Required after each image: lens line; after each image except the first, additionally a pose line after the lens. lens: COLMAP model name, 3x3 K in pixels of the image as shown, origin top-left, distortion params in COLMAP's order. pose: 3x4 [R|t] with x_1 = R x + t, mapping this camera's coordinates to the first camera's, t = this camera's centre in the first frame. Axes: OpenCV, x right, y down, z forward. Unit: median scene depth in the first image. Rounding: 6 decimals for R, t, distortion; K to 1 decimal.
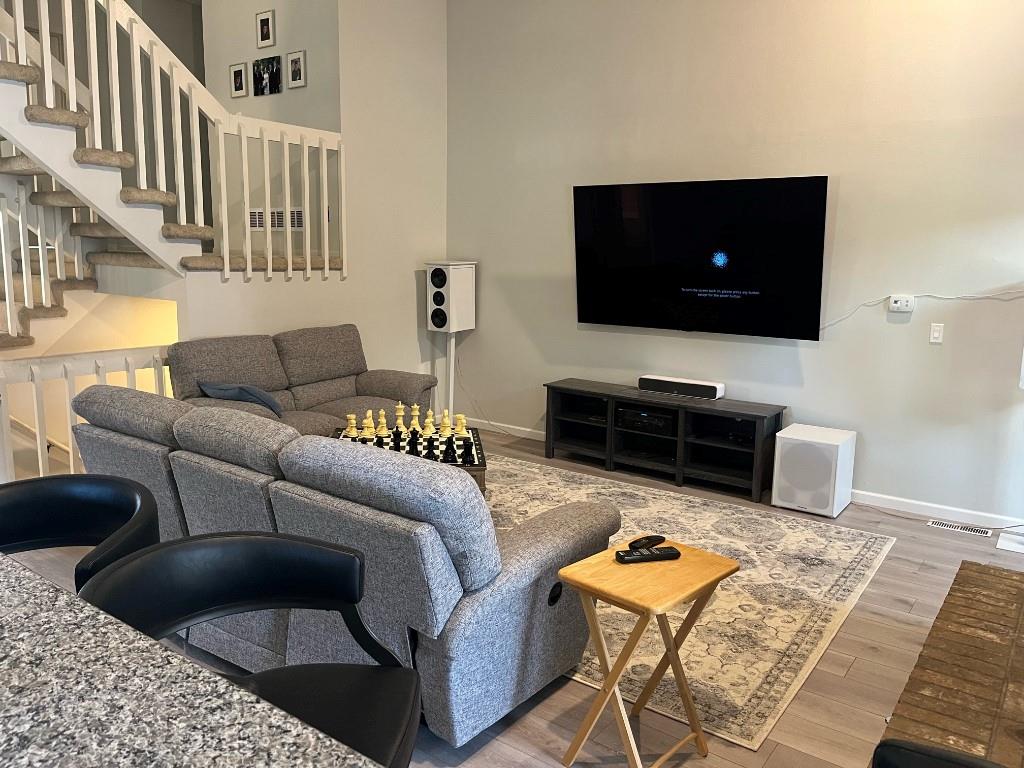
lens RADIAL K [[780.4, 0, 512.0], [0, 780.4, 384.0], [0, 0, 1]] dist [0.002853, 0.001147]
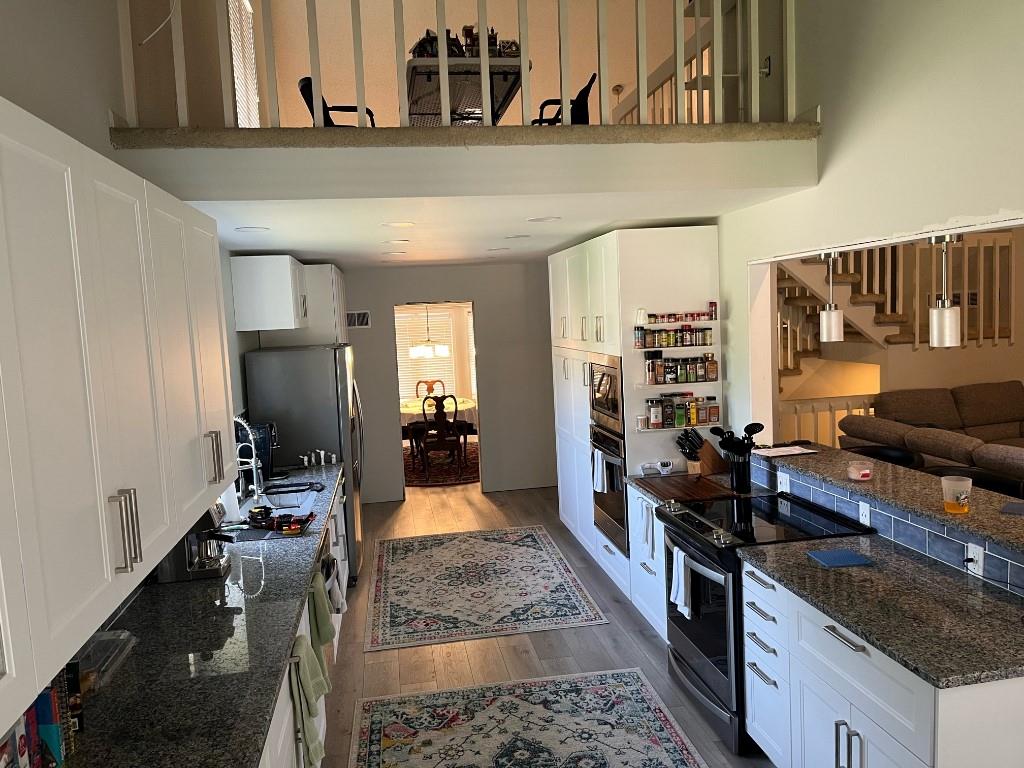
lens RADIAL K [[769.2, 0, 512.0], [0, 769.2, 384.0], [0, 0, 1]] dist [0.201196, -0.292996]
pose [[0.720263, 0.012493, -0.693589, 0.113479], [-0.057468, 0.997476, -0.041712, 0.033979], [0.691317, 0.069902, 0.719162, -0.570171]]
